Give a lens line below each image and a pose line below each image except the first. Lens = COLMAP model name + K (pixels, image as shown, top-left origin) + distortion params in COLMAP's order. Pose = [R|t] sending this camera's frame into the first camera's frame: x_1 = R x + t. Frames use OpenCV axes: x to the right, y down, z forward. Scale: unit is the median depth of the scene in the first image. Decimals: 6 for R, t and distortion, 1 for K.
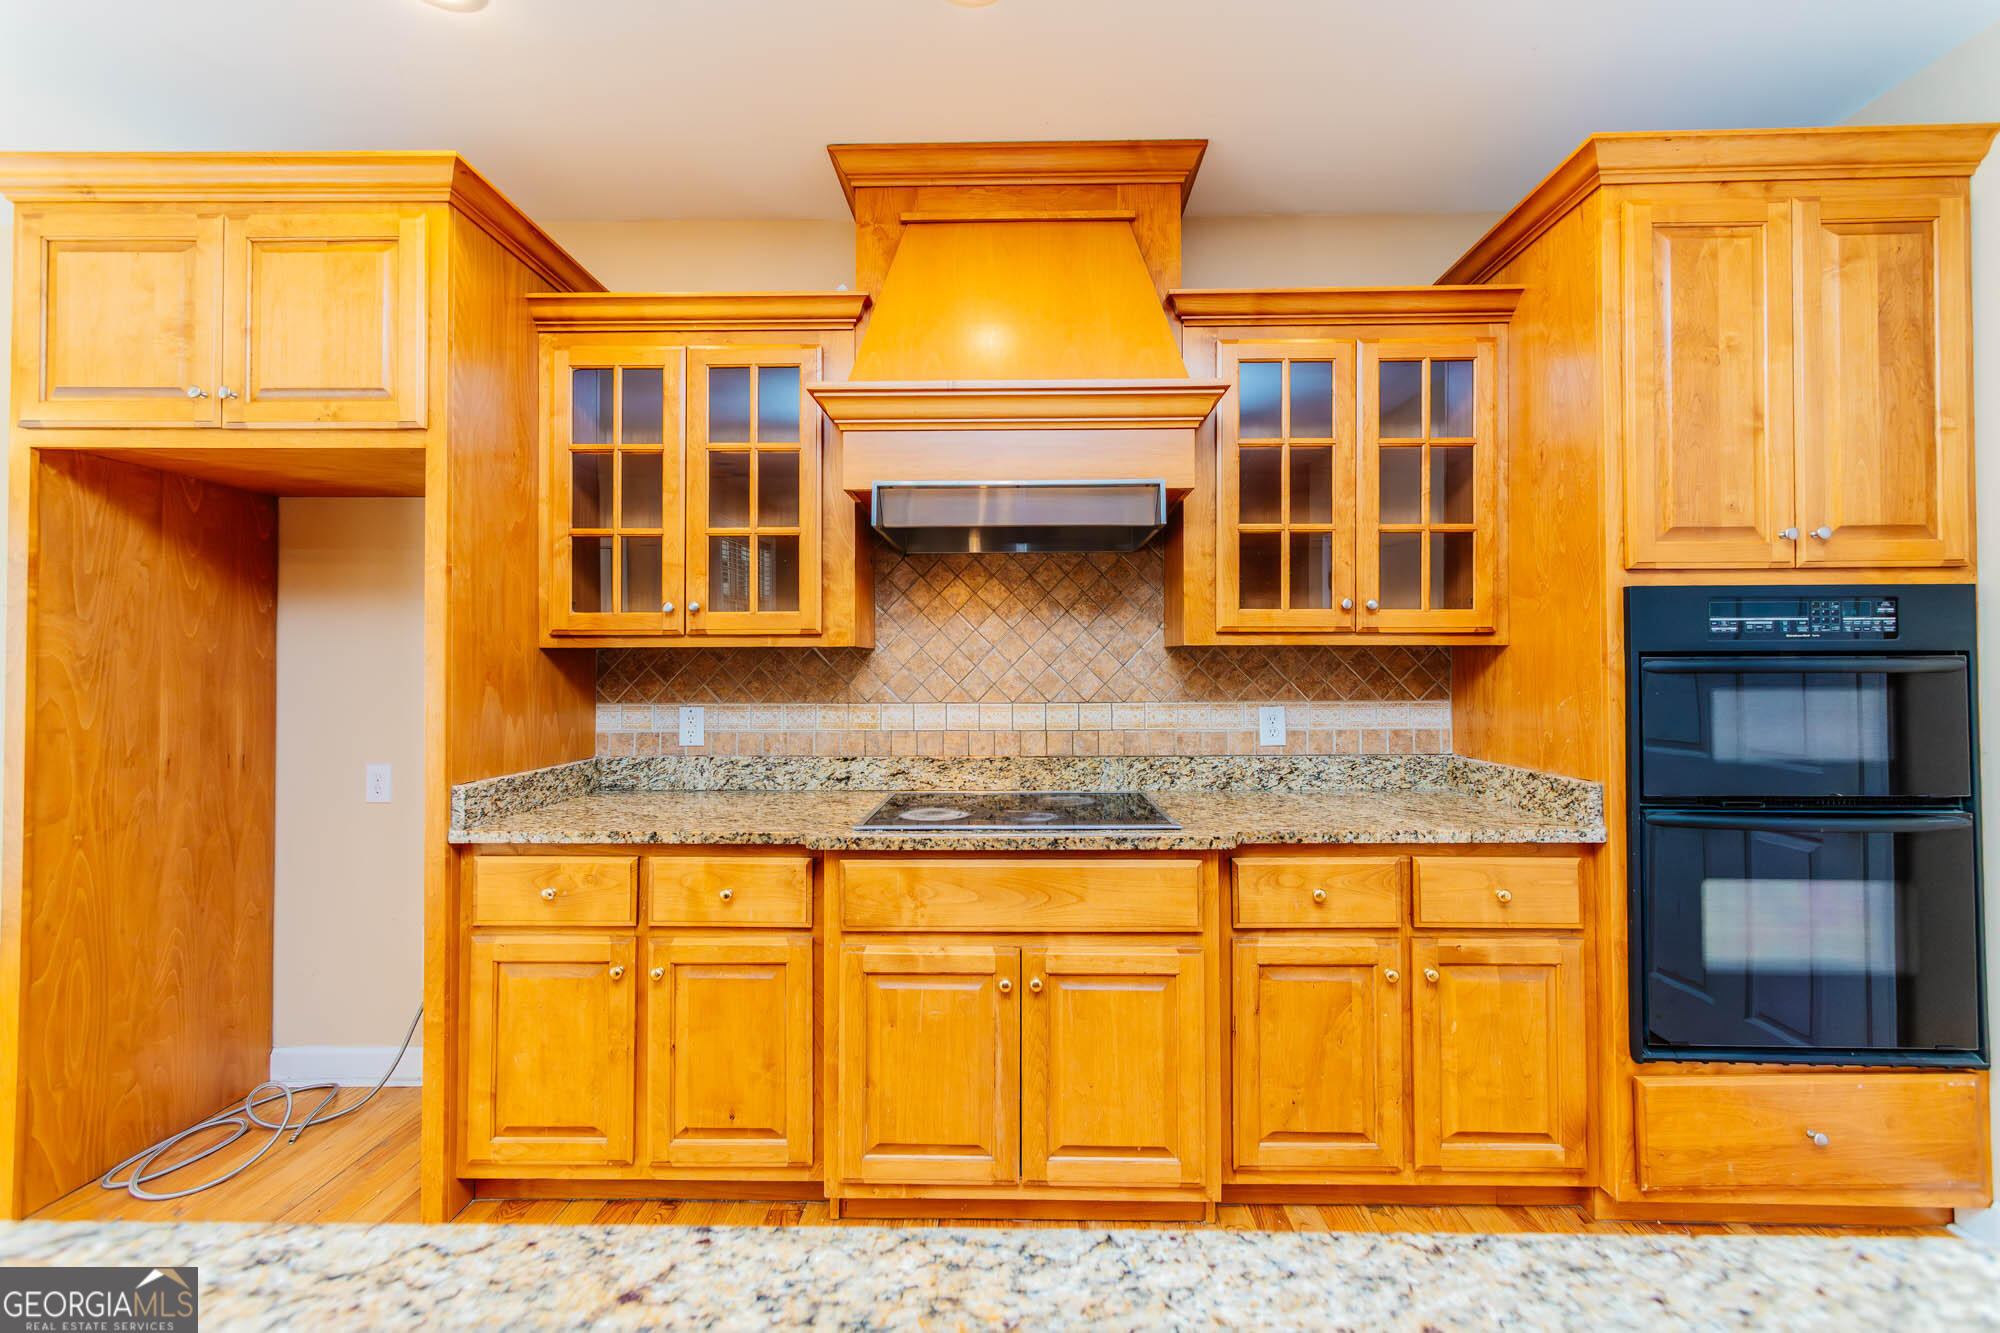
lens RADIAL K [[787.7, 0, 1006.7], [0, 787.7, 655.6], [0, 0, 1]] dist [0.004795, 0.000320]
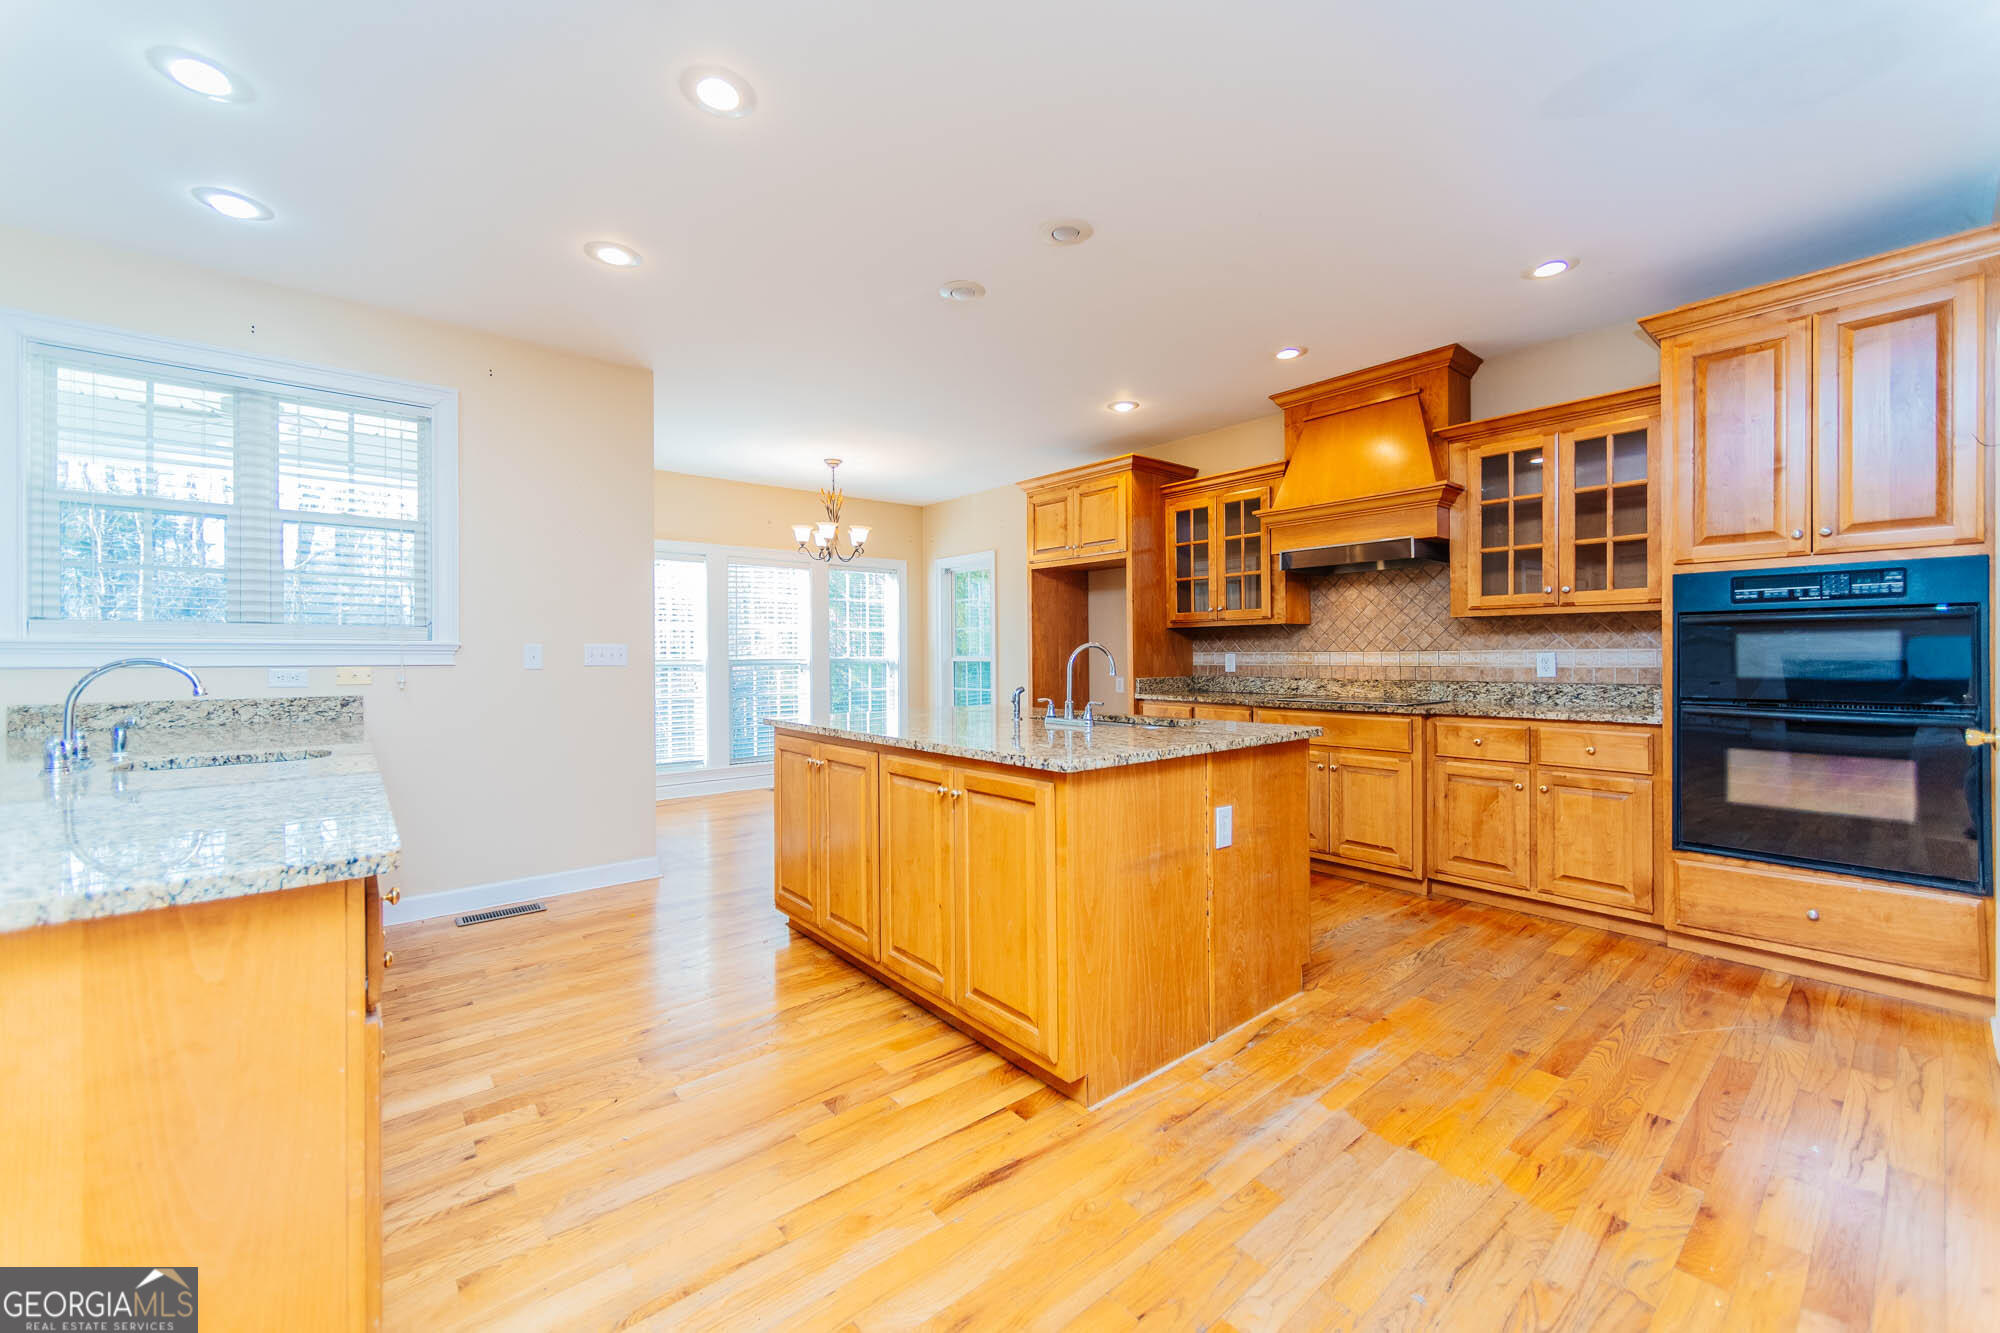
lens RADIAL K [[787.7, 0, 1000.6], [0, 787.7, 656.2], [0, 0, 1]] dist [0.004795, 0.000320]
pose [[0.655140, 0.000534, -0.755508, 0.971049], [0.018724, 0.999681, 0.016944, 0.028165], [0.755276, -0.025247, 0.654921, -1.053168]]
